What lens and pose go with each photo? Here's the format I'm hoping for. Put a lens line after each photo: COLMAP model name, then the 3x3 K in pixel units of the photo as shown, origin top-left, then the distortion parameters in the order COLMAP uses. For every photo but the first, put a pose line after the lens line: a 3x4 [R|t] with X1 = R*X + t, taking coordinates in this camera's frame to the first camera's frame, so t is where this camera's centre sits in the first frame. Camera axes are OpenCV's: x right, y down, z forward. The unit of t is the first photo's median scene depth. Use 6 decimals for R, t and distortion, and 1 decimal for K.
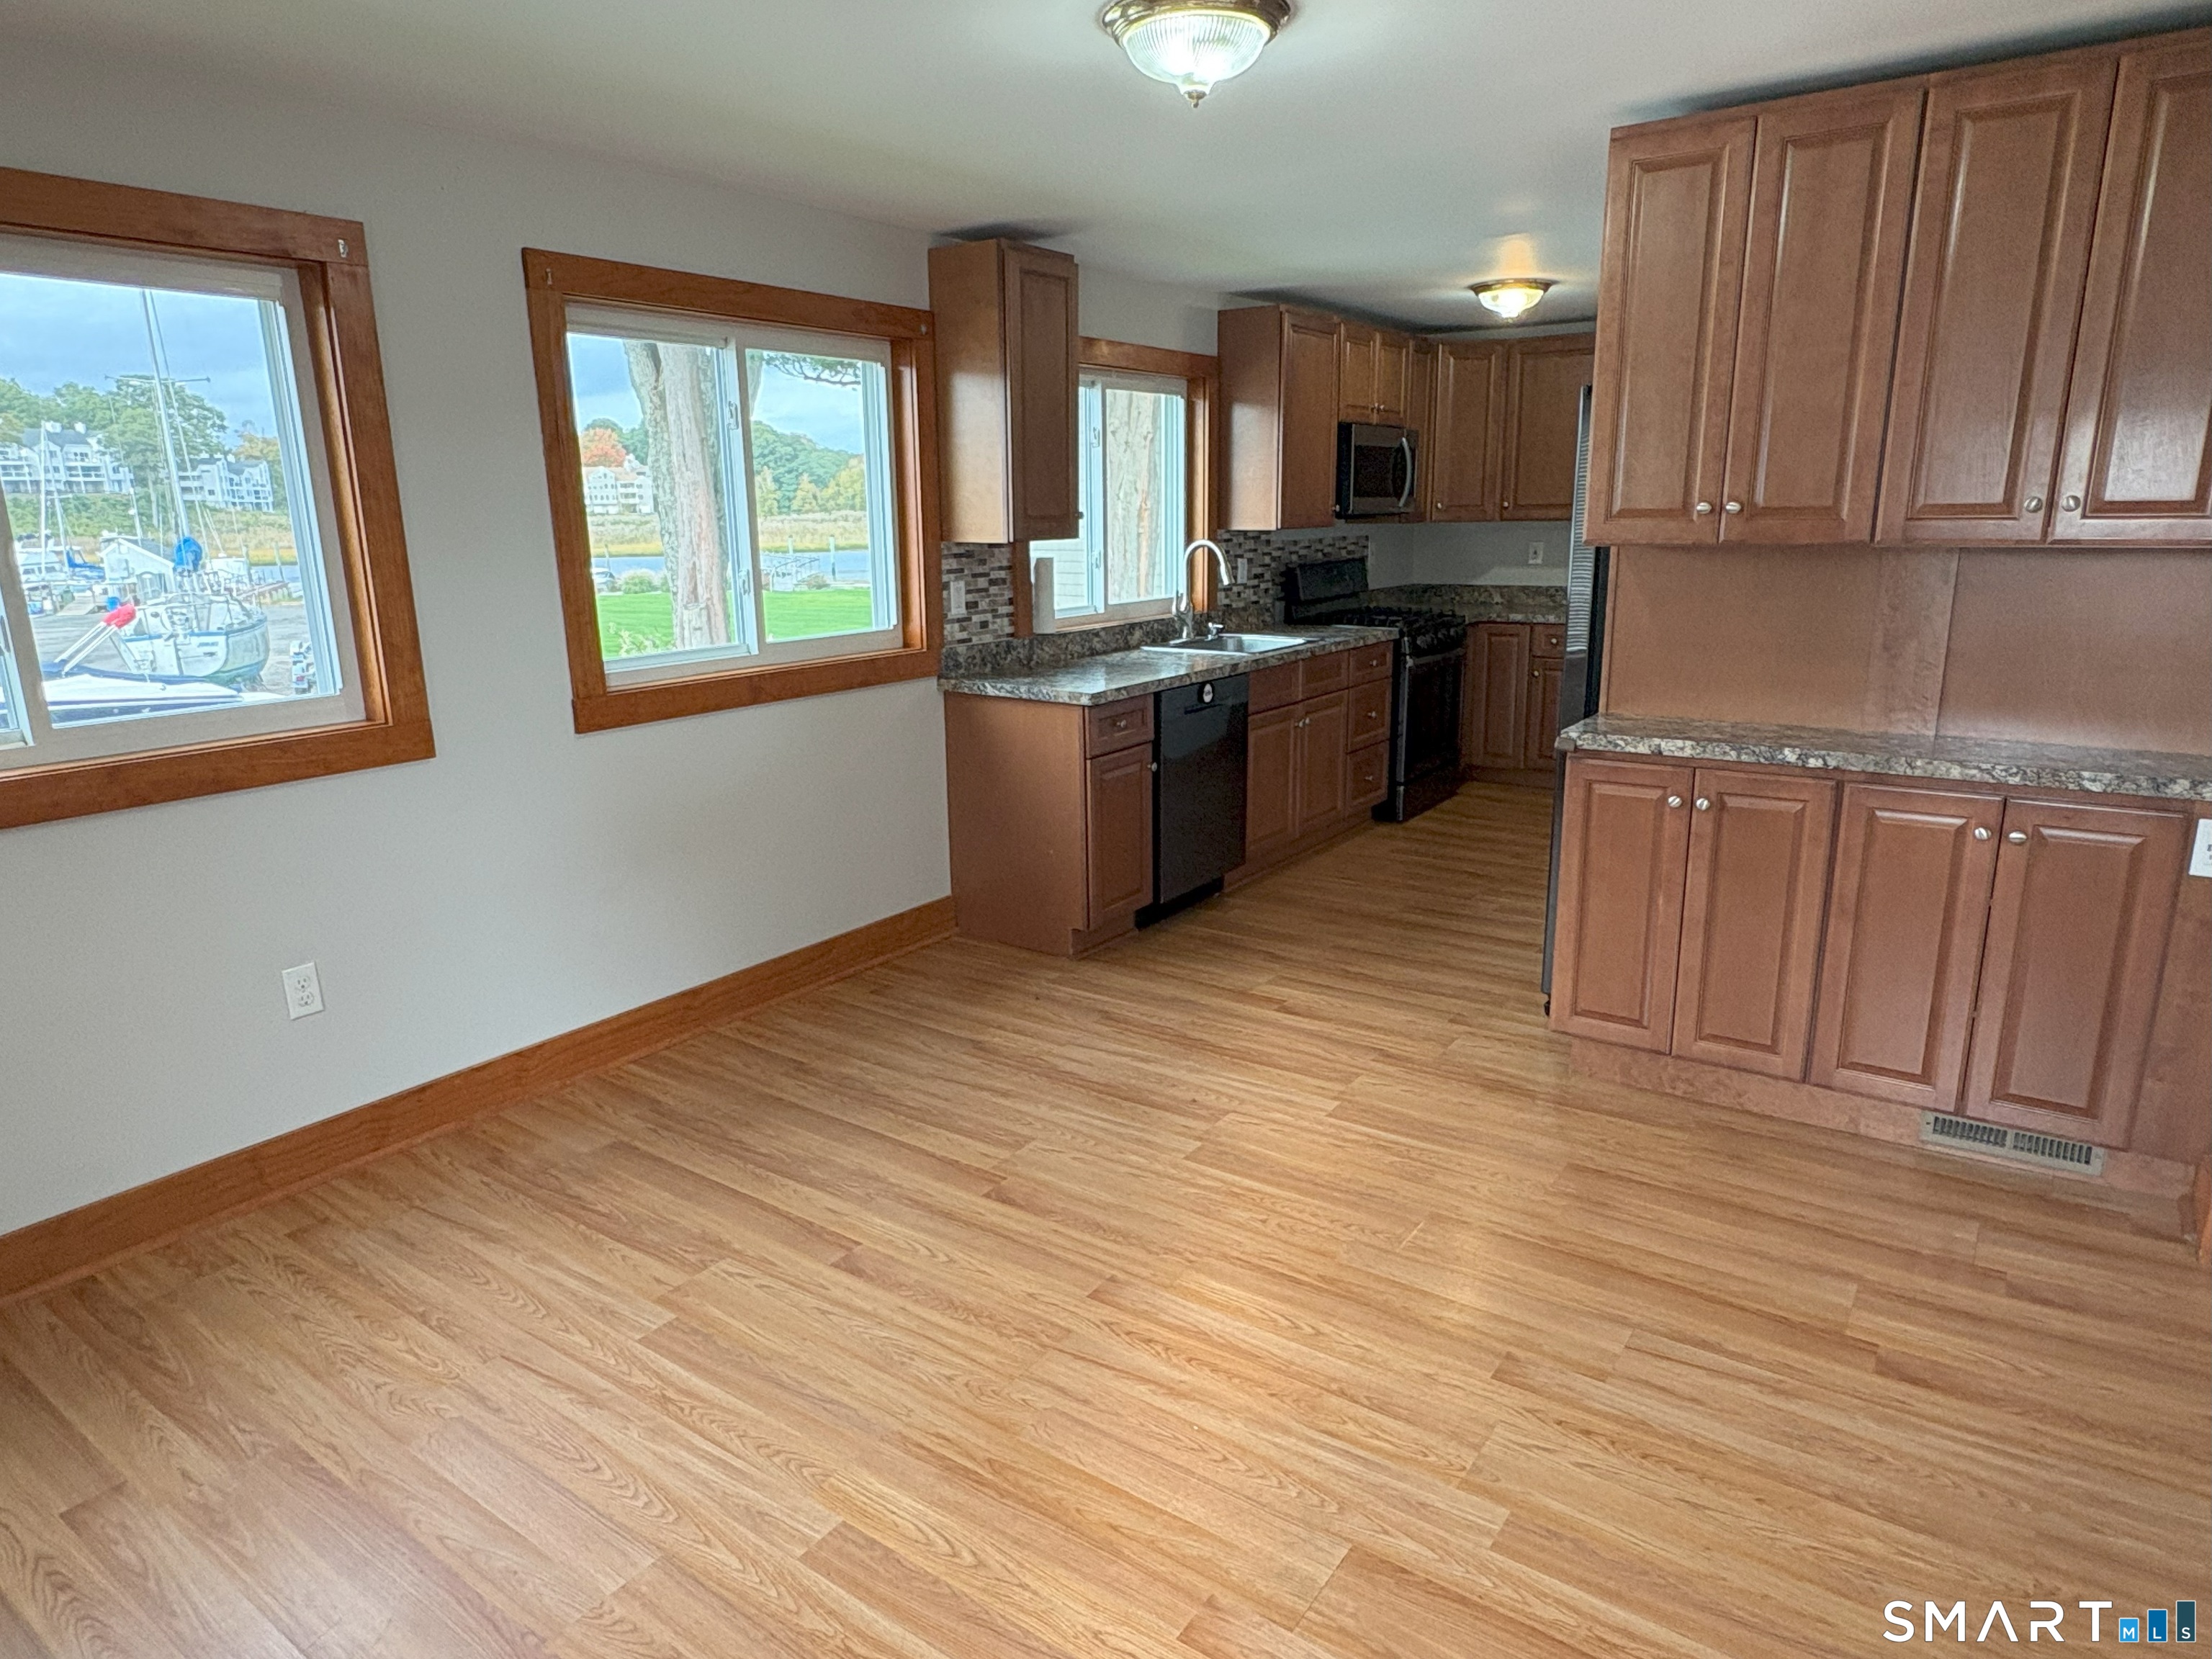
lens RADIAL K [[1337.7, 0, 1099.9], [0, 1337.7, 833.3], [0, 0, 1]] dist [0.001425, -0.000512]
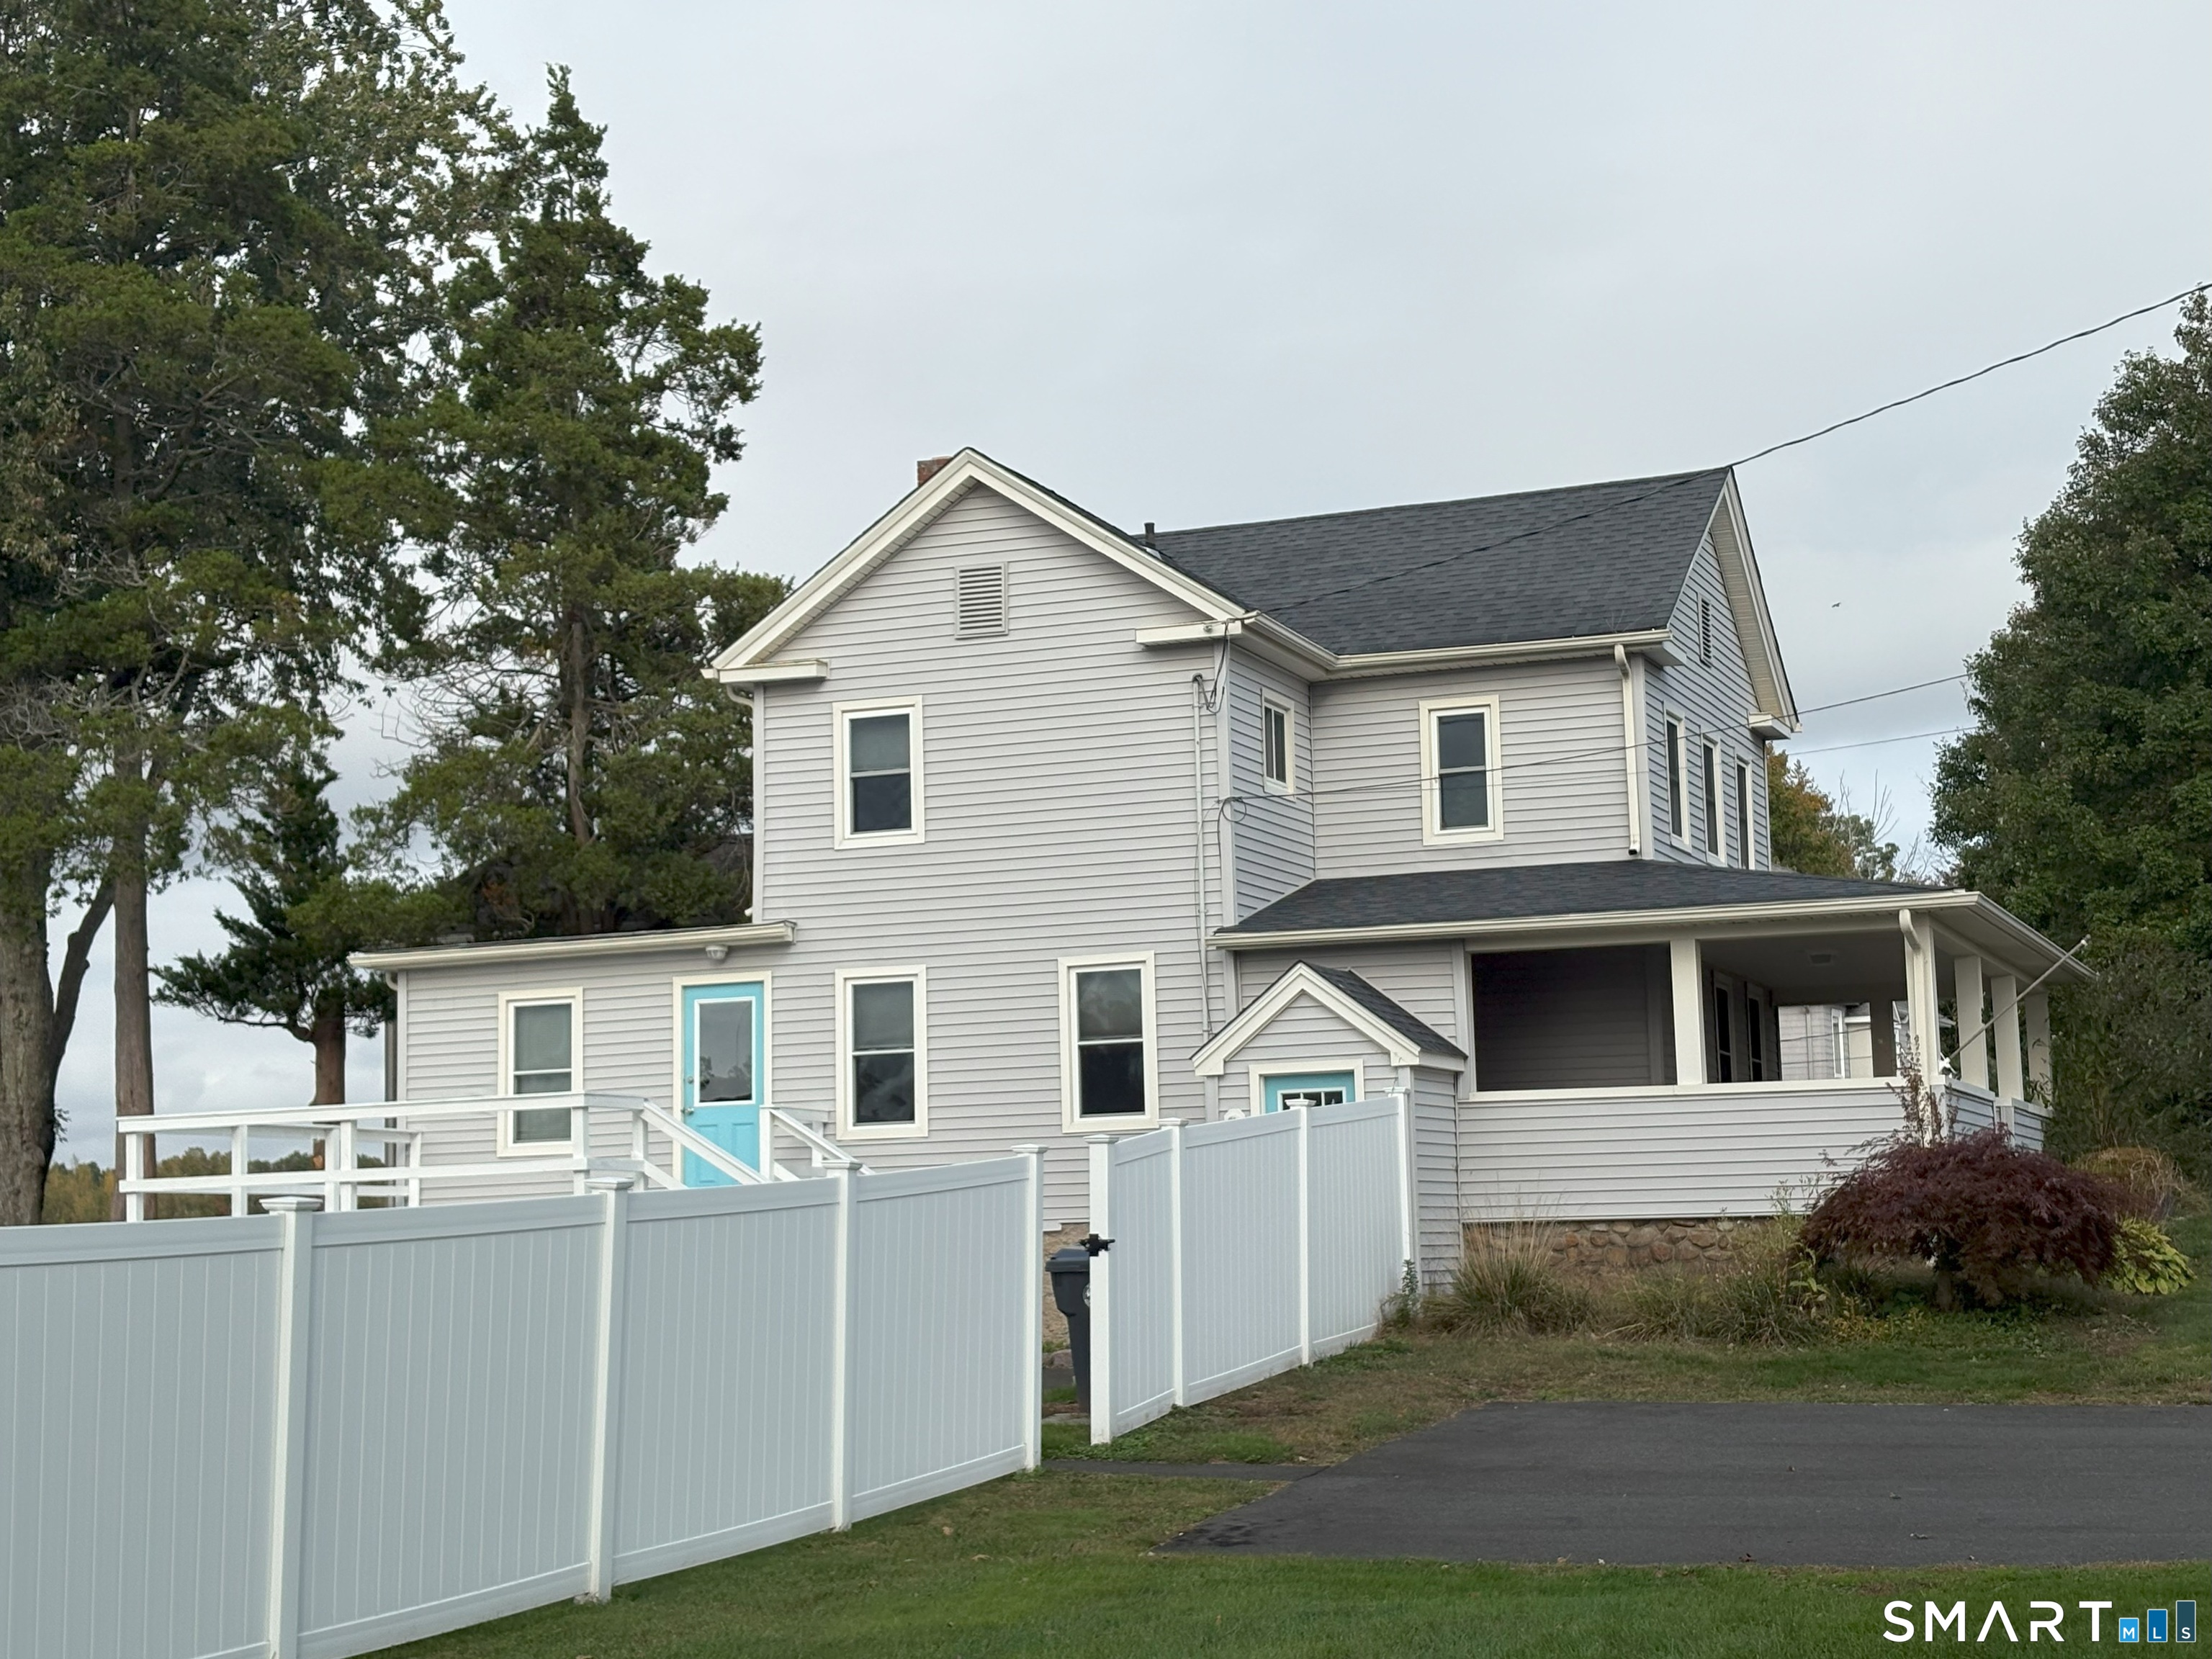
lens RADIAL K [[3525.8, 0, 1117.1], [0, 3525.8, 826.7], [0, 0, 1]] dist [0.100582, 0.000000]
pose [[0.966641, 0.022517, 0.255142, -0.193767], [0.071458, 0.932869, -0.353057, 0.375247], [-0.245964, 0.359511, 0.900141, -1.181515]]
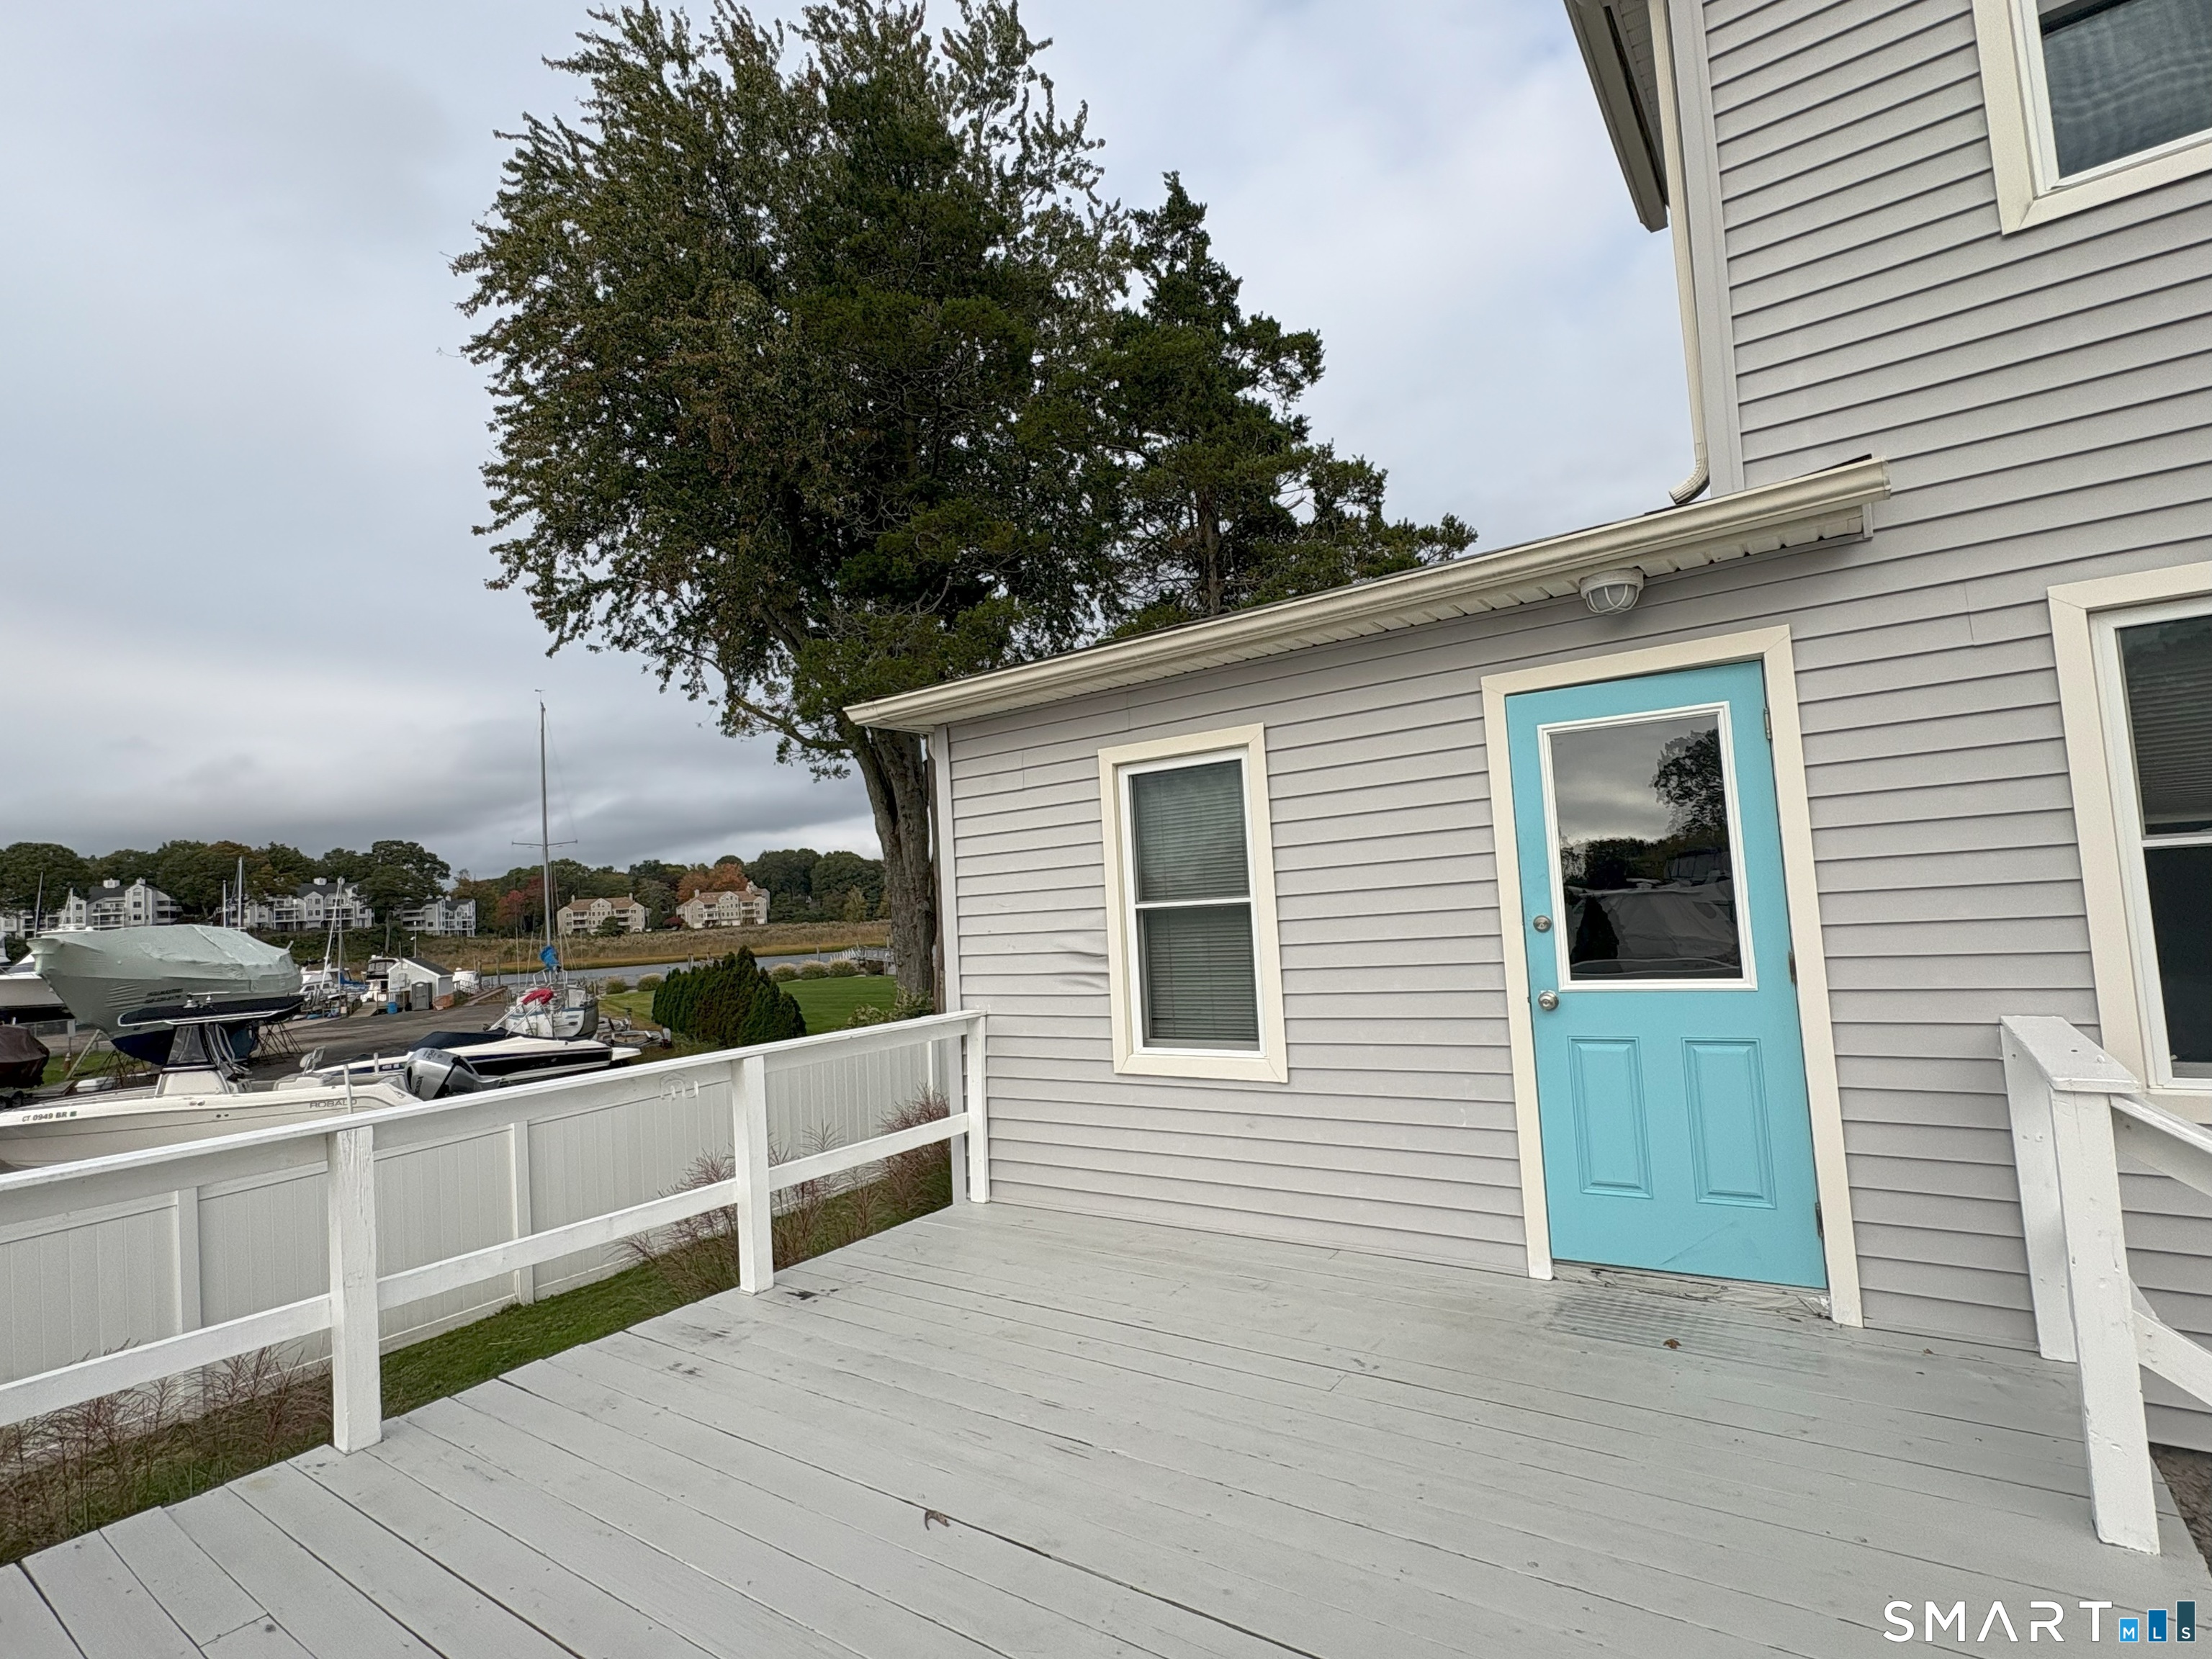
lens RADIAL K [[1079.5, 0, 1101.6], [0, 1079.5, 819.8], [0, 0, 1]] dist [-0.009991, 0.000290]
pose [[0.998873, -0.047466, -0.000250, -0.083525], [0.045021, 0.949071, -0.311829, 0.042930], [0.015039, 0.311466, 0.950138, -0.154877]]
